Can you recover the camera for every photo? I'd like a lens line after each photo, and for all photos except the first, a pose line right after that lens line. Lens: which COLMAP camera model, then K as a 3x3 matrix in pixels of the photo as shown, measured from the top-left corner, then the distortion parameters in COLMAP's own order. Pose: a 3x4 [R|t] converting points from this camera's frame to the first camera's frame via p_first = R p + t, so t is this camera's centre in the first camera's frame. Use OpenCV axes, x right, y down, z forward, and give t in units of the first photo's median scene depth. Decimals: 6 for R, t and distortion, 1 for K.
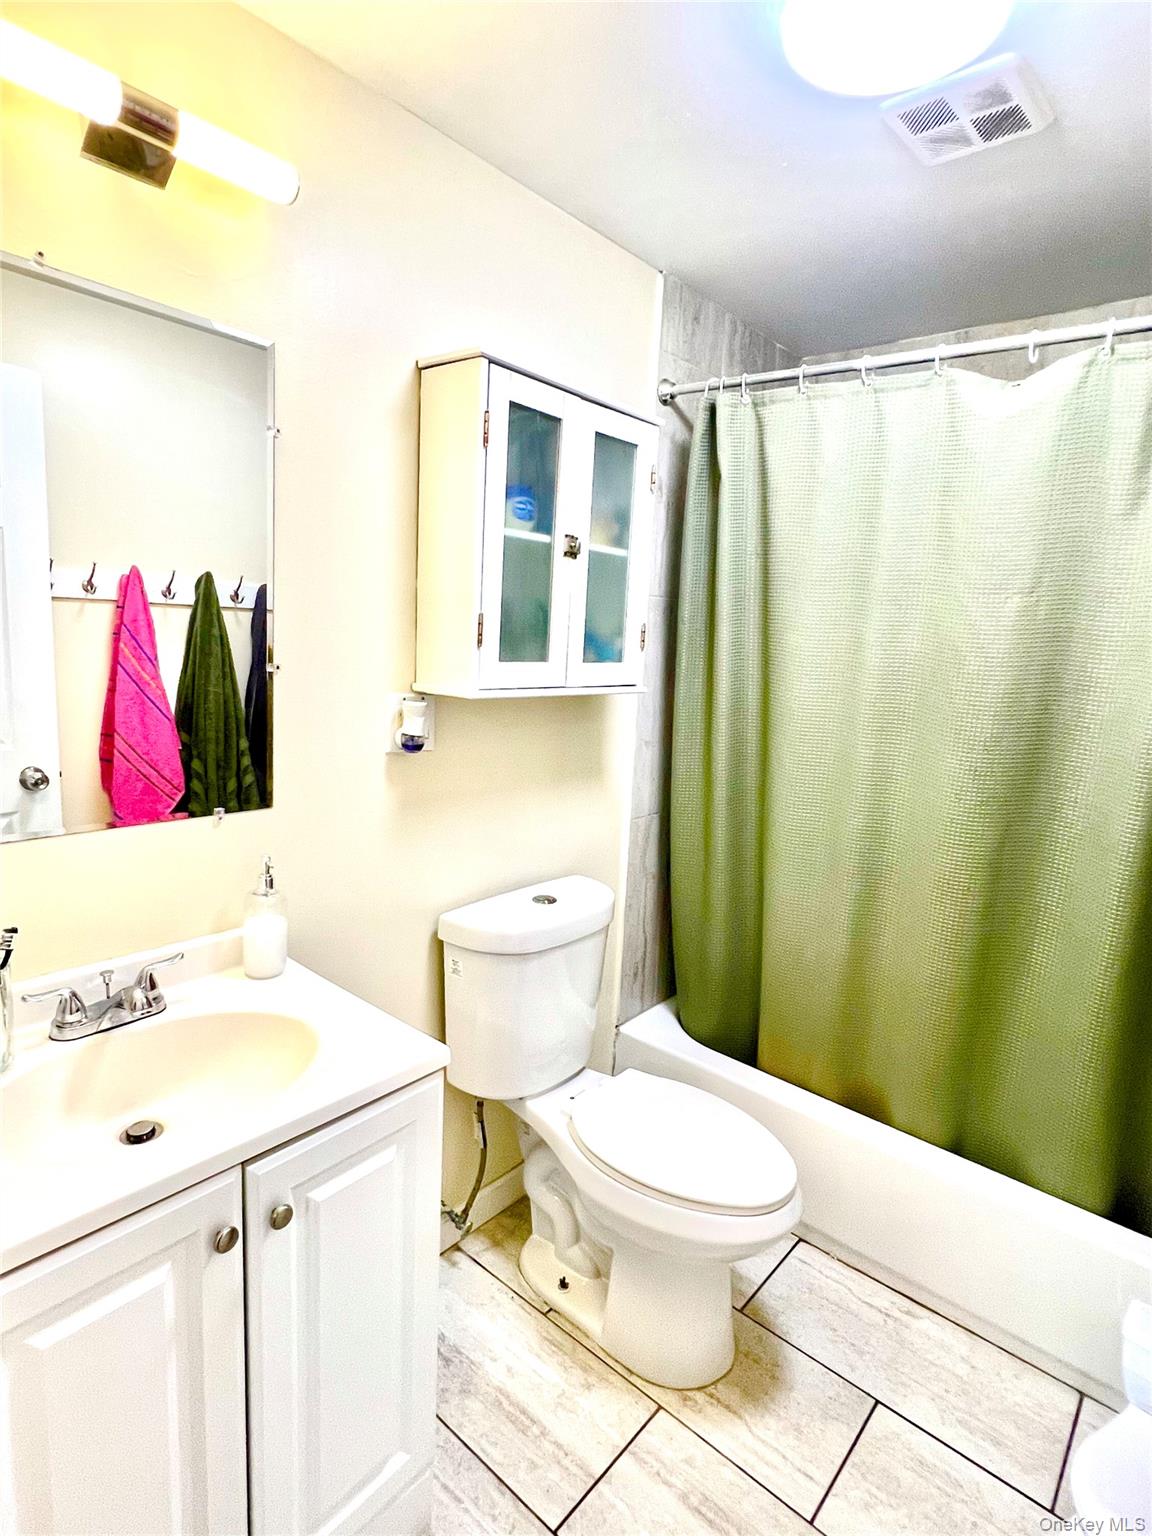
lens RADIAL K [[827.8, 0, 576.0], [0, 827.8, 768.0], [0, 0, 1]] dist [-0.002121, 0.000590]
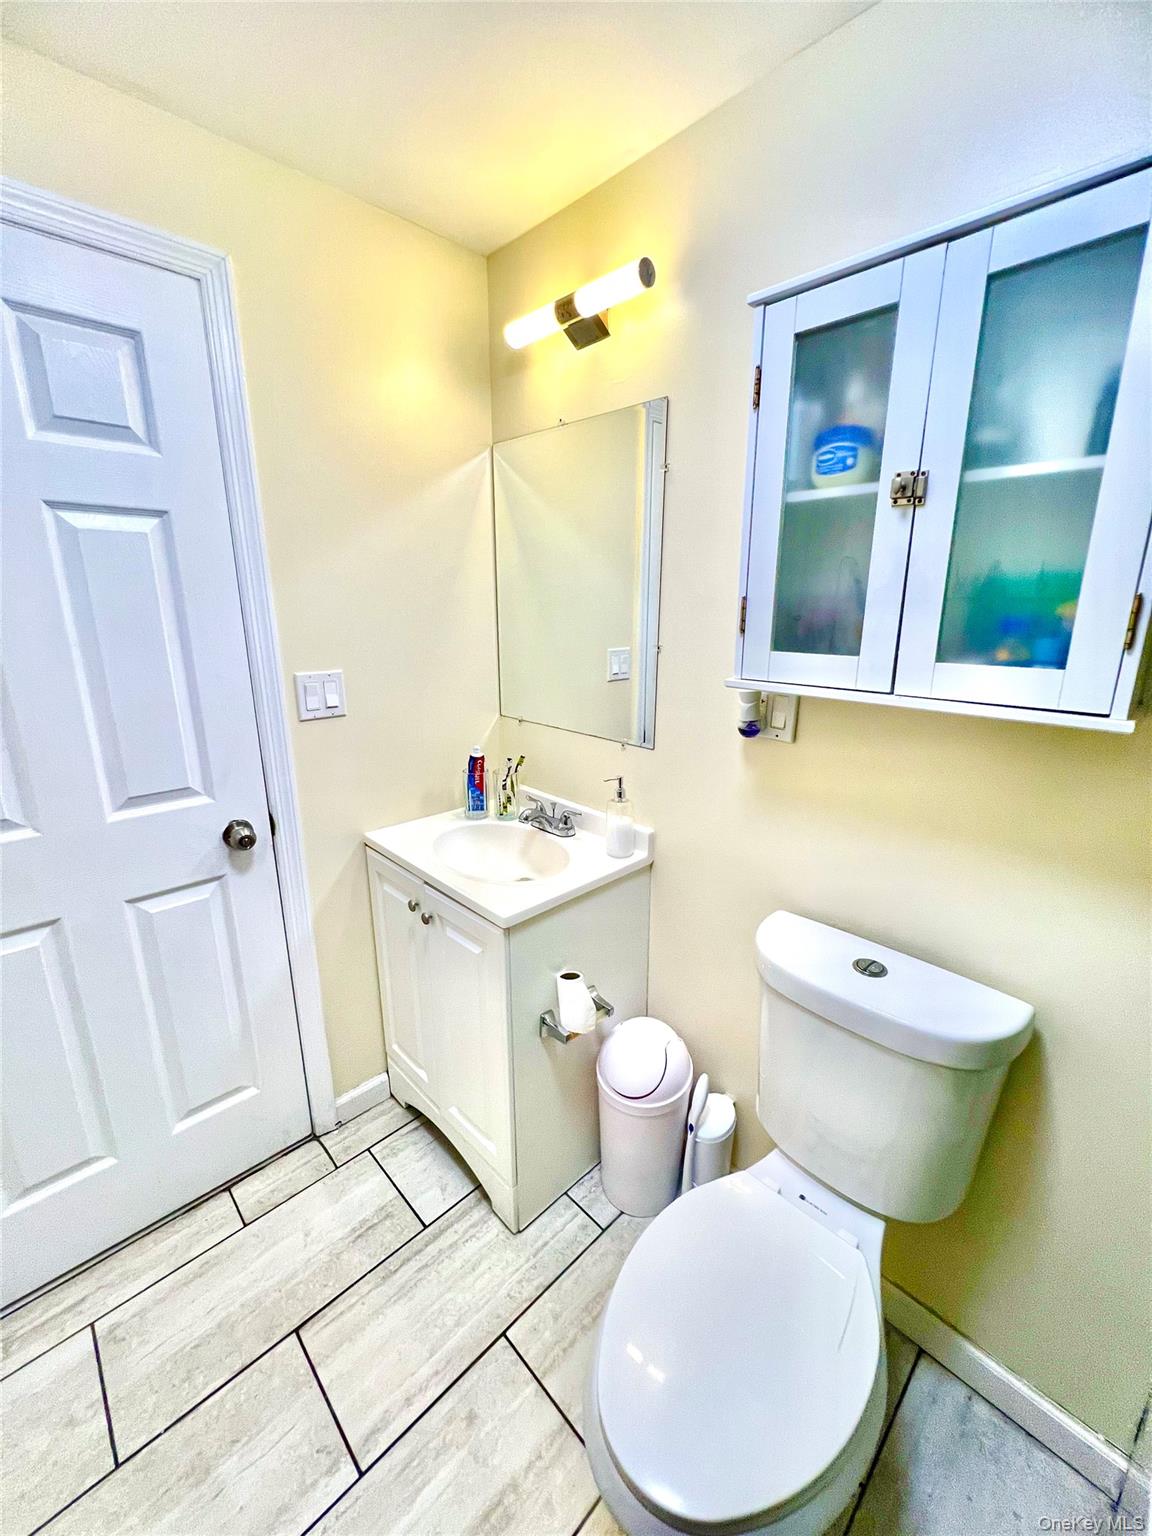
lens RADIAL K [[614.3, 0, 578.2], [0, 614.3, 762.9], [0, 0, 1]] dist [-0.006282, 0.001252]
pose [[-0.095959, 0.205910, -0.973855, 0.622341], [-0.170206, 0.960566, 0.219871, -0.127588], [0.980725, 0.186854, -0.057128, 0.894845]]
